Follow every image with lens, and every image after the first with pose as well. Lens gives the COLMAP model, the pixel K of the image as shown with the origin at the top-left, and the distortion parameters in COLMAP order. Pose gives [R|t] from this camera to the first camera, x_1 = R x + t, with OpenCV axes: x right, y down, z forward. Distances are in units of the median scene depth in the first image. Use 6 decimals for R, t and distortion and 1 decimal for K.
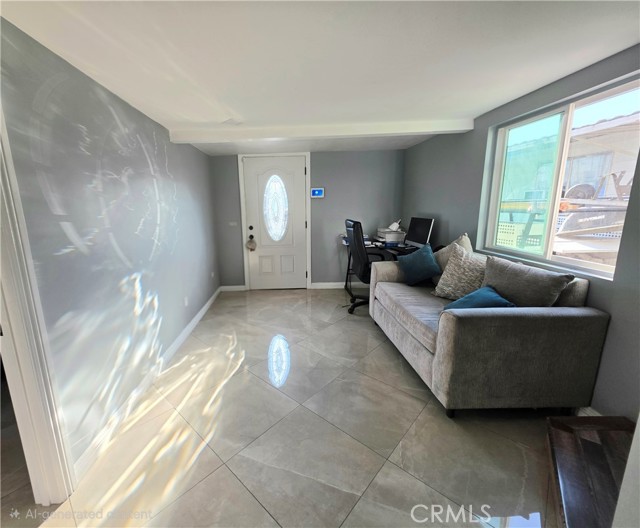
lens RADIAL K [[273.9, 0, 284.1], [0, 273.9, 261.9], [0, 0, 1]] dist [-0.002753, -0.000169]
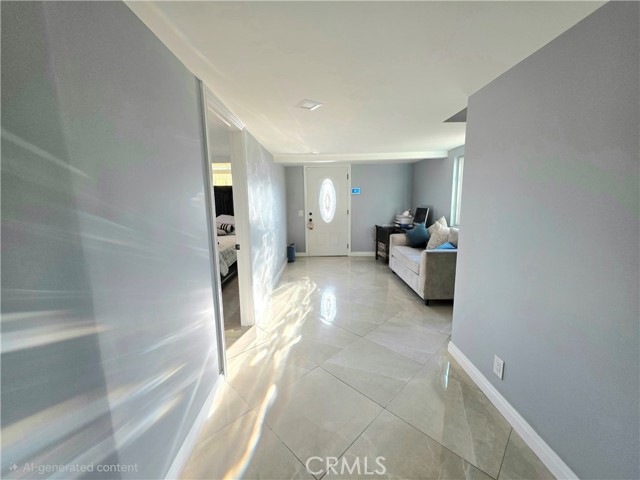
lens RADIAL K [[254.8, 0, 319.8], [0, 254.8, 238.0], [0, 0, 1]] dist [0.000963, 0.000009]
pose [[0.999936, 0.008529, 0.007415, -0.112095], [-0.008162, 0.998804, -0.048217, 0.098751], [-0.007817, 0.048153, 0.998809, -0.511122]]
